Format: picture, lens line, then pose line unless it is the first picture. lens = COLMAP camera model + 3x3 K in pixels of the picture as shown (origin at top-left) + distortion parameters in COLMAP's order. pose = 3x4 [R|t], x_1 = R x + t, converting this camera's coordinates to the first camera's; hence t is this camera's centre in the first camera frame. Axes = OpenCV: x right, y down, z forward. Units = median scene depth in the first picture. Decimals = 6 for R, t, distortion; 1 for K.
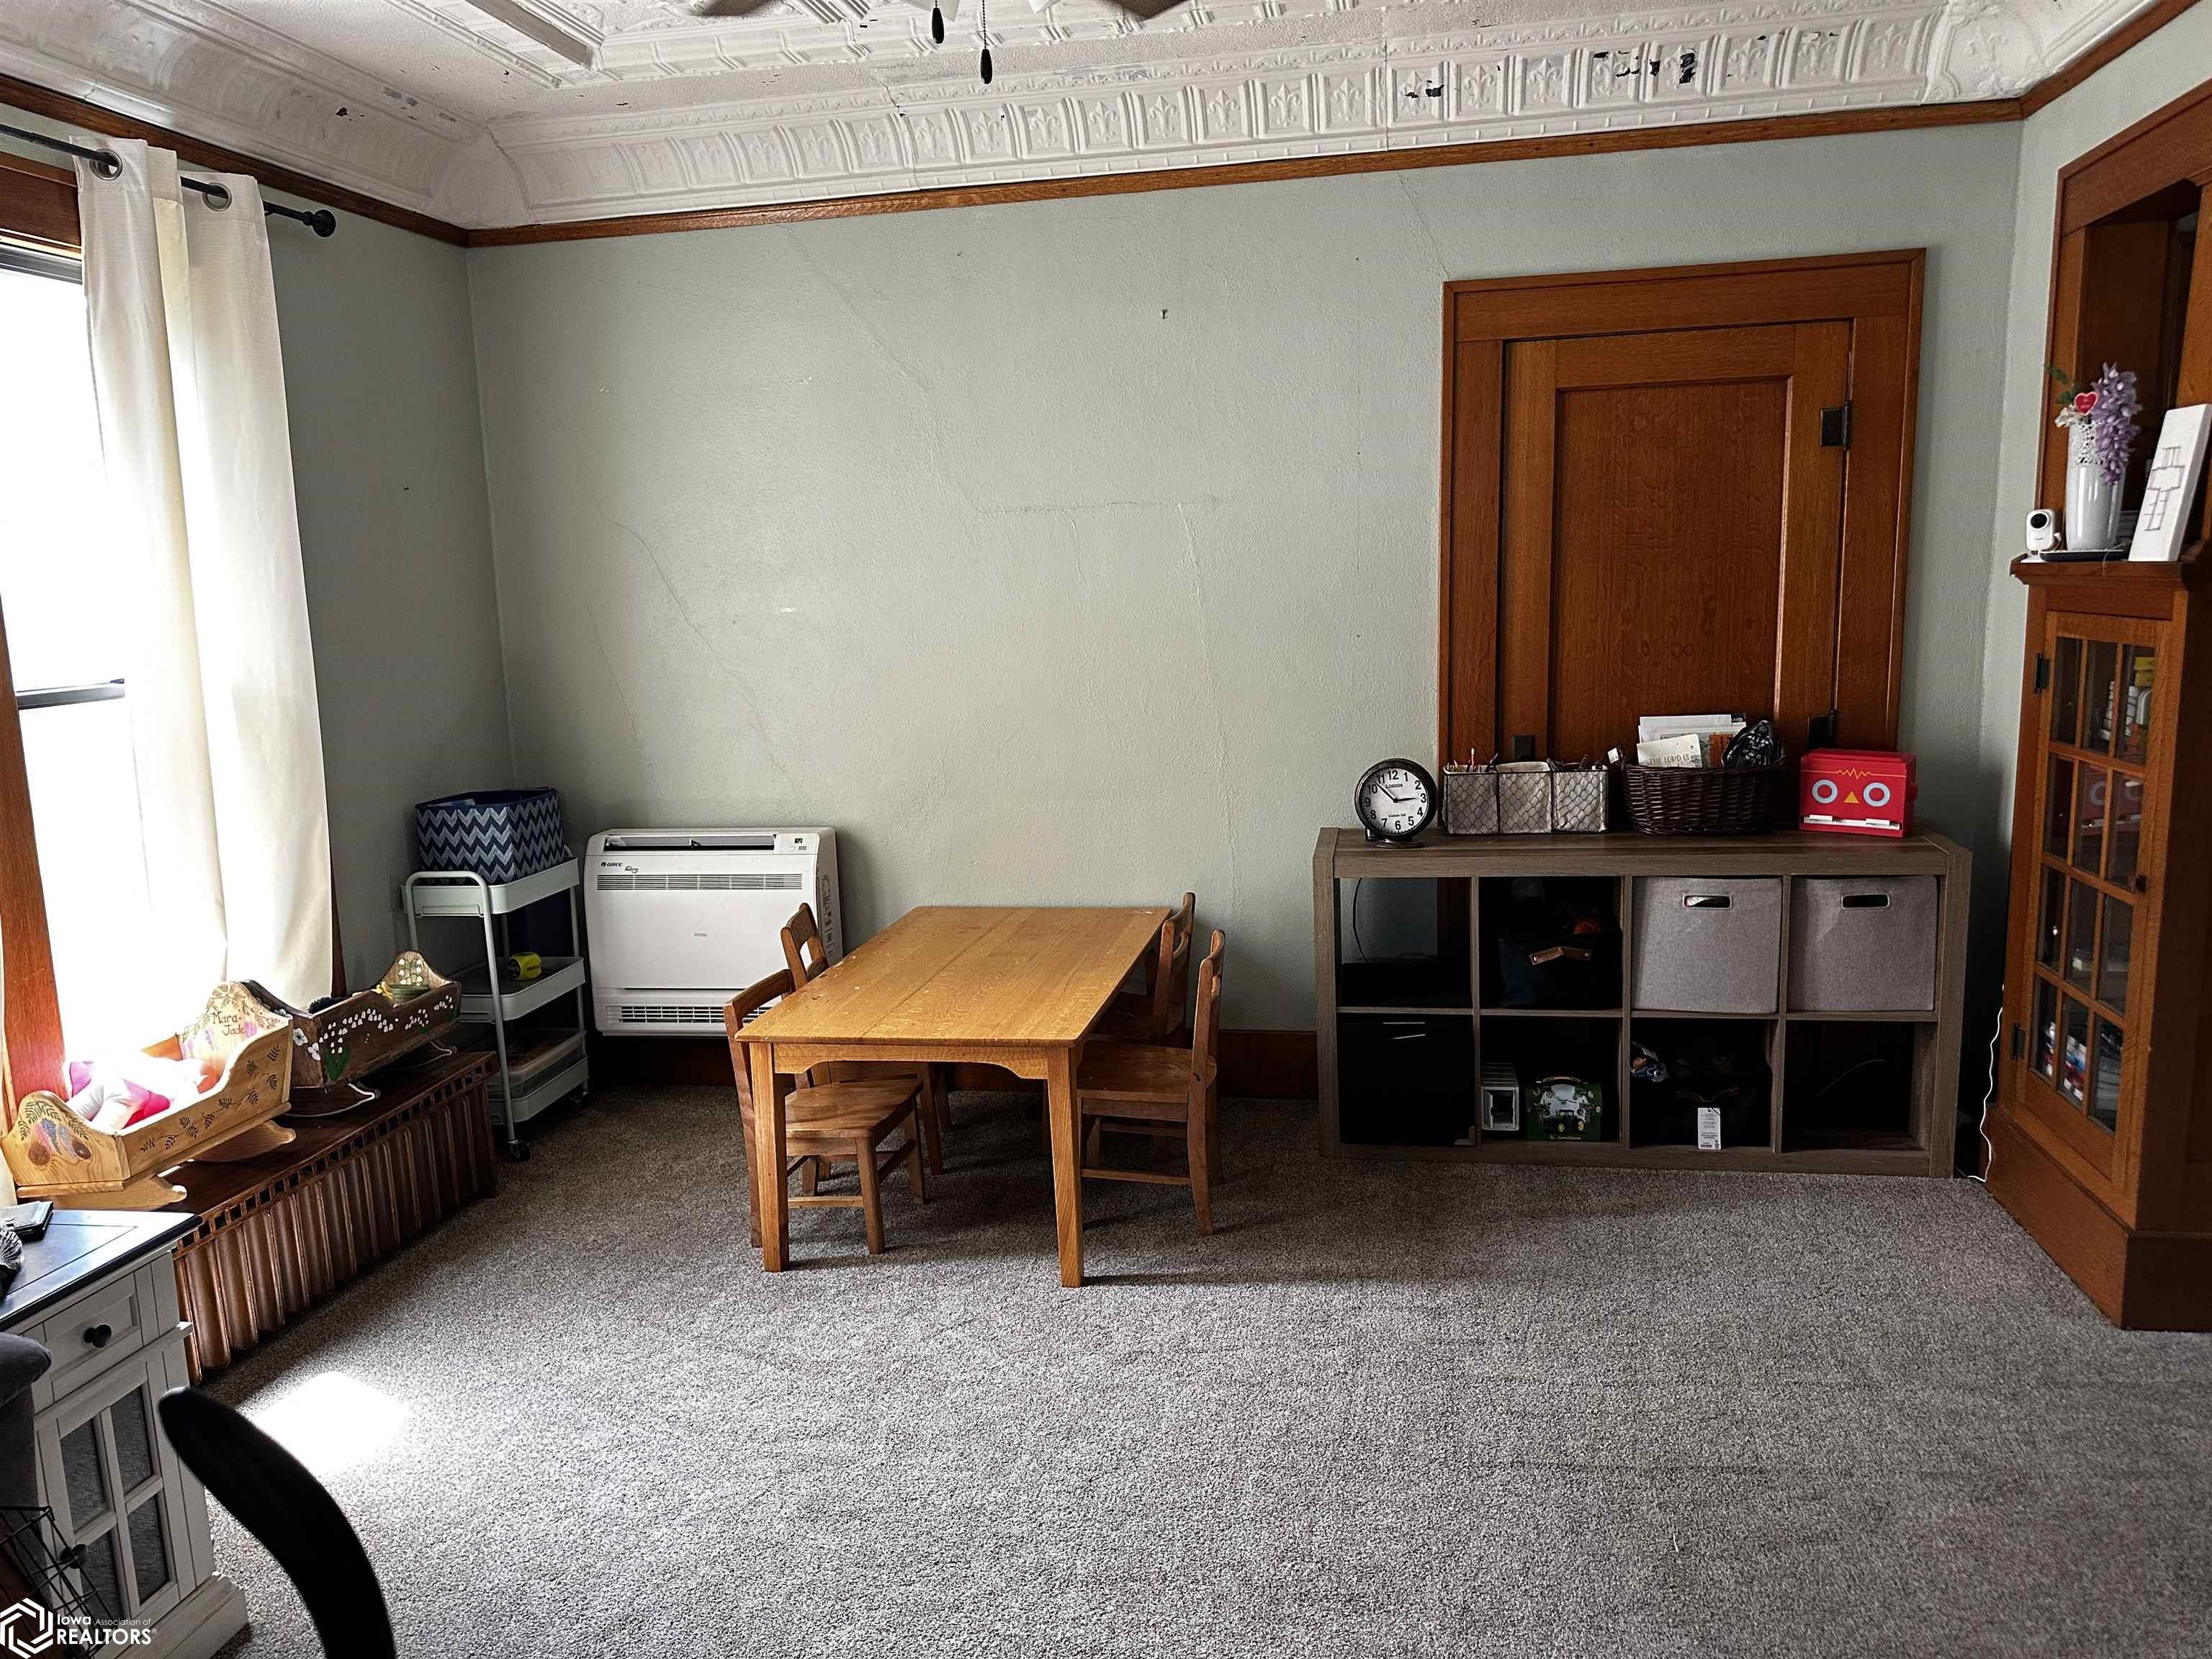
lens RADIAL K [[1594.1, 0, 1100.3], [0, 1594.1, 827.0], [0, 0, 1]] dist [0.084326, -0.089726]
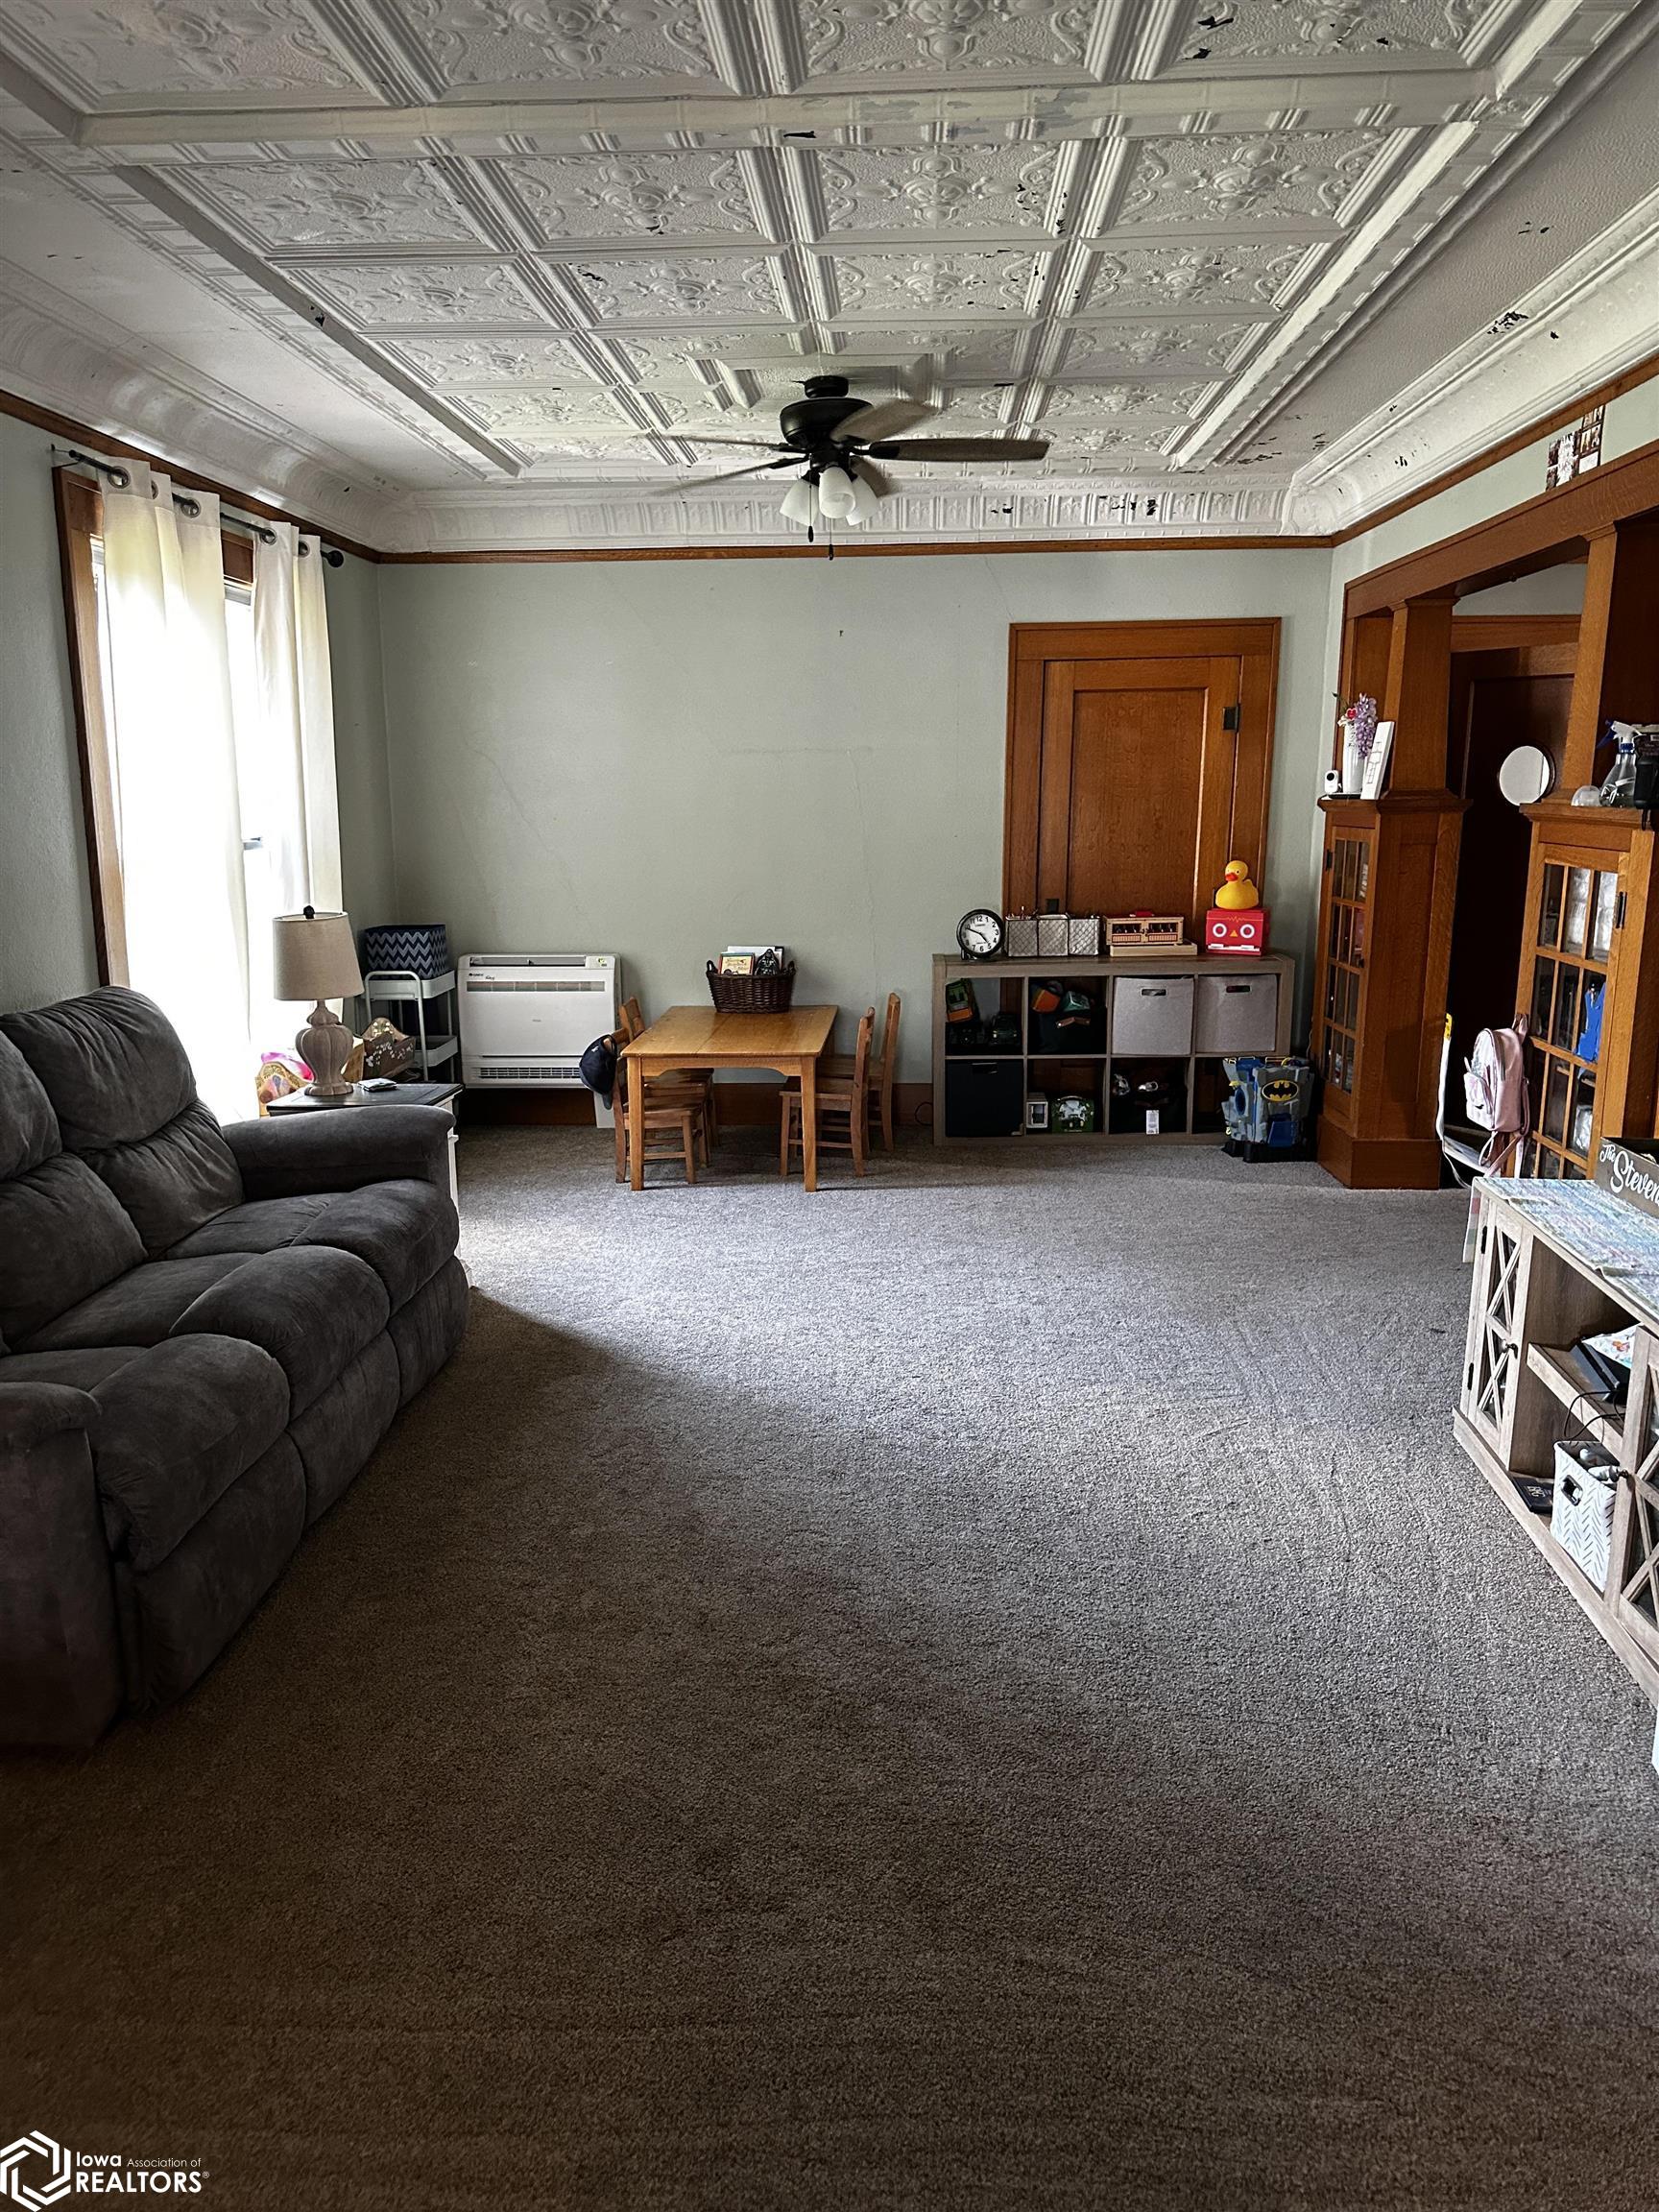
lens RADIAL K [[1544.5, 0, 809.0], [0, 1544.5, 1105.2], [0, 0, 1]] dist [0.146700, -0.233359]
pose [[0.991190, 0.000729, 0.132447, -0.217725], [-0.005511, 0.999346, 0.035741, 0.110121], [-0.132335, -0.036156, 0.990545, -0.626315]]
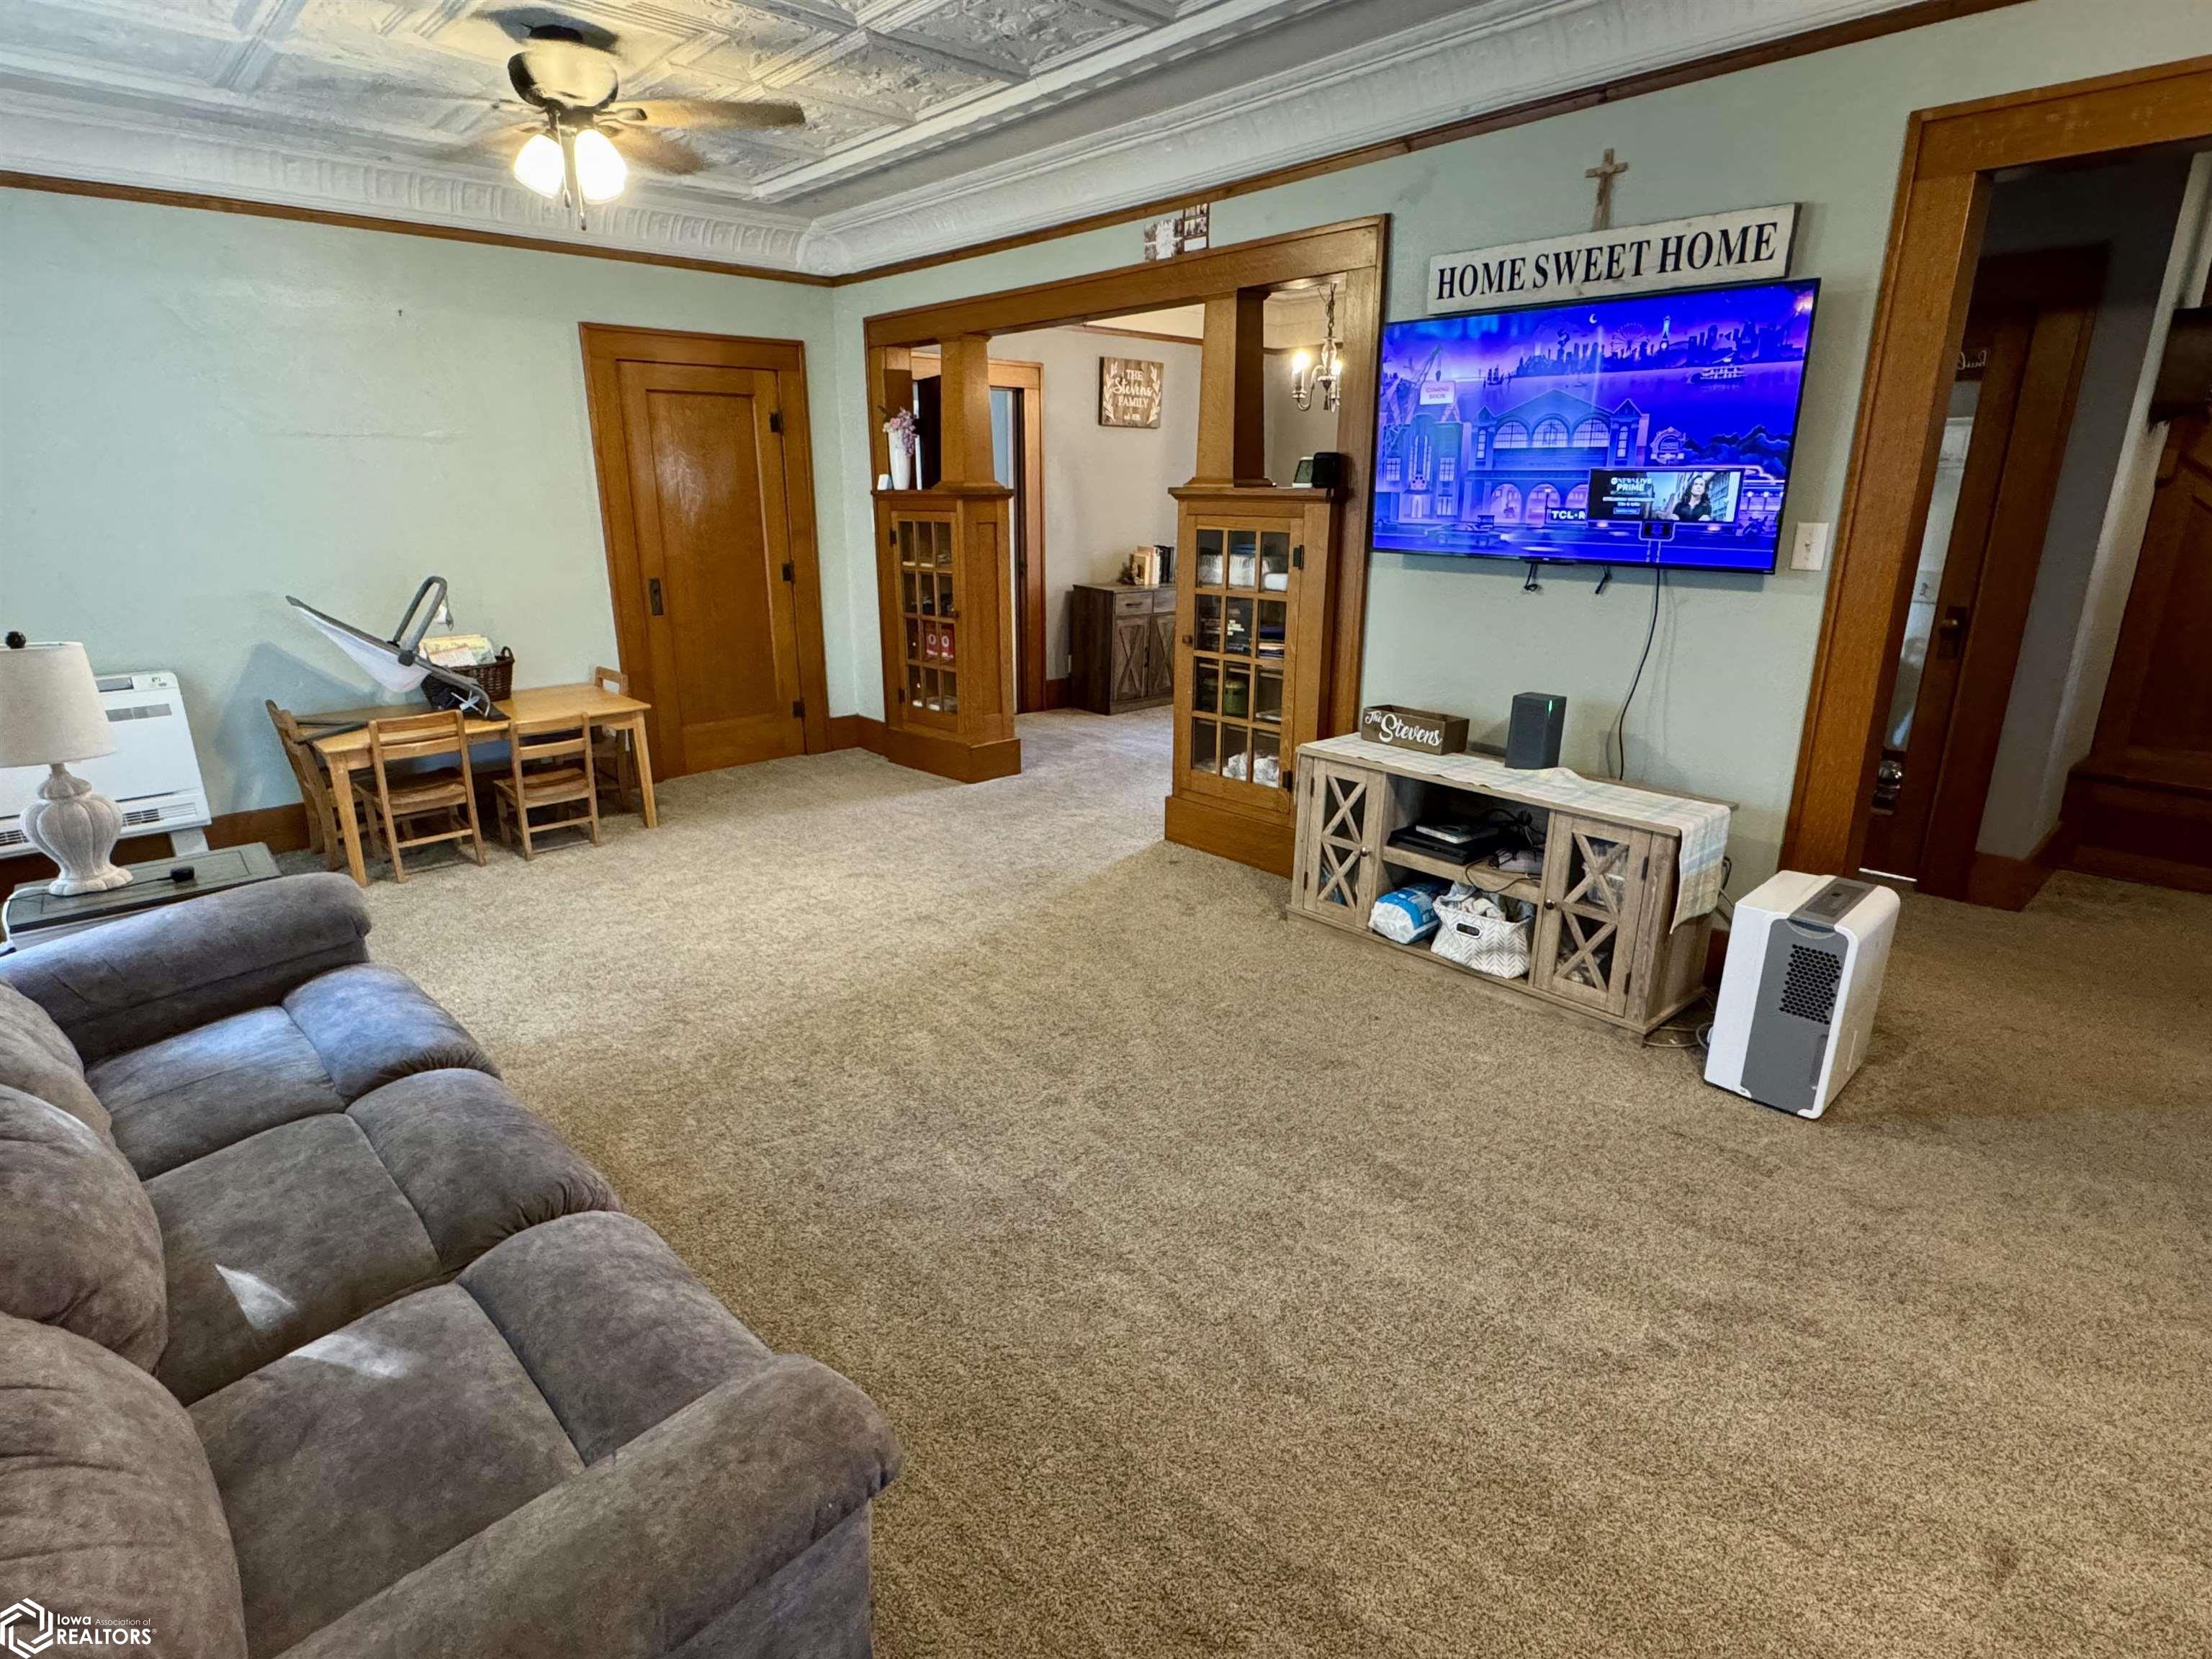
lens RADIAL K [[1142.5, 0, 1098.8], [0, 1142.5, 819.8], [0, 0, 1]] dist [-0.001260, -0.000476]
pose [[0.589487, -0.195705, 0.783712, -0.570673], [0.115170, 0.980658, 0.158258, 0.072838], [-0.799526, -0.003031, 0.600624, -0.228436]]
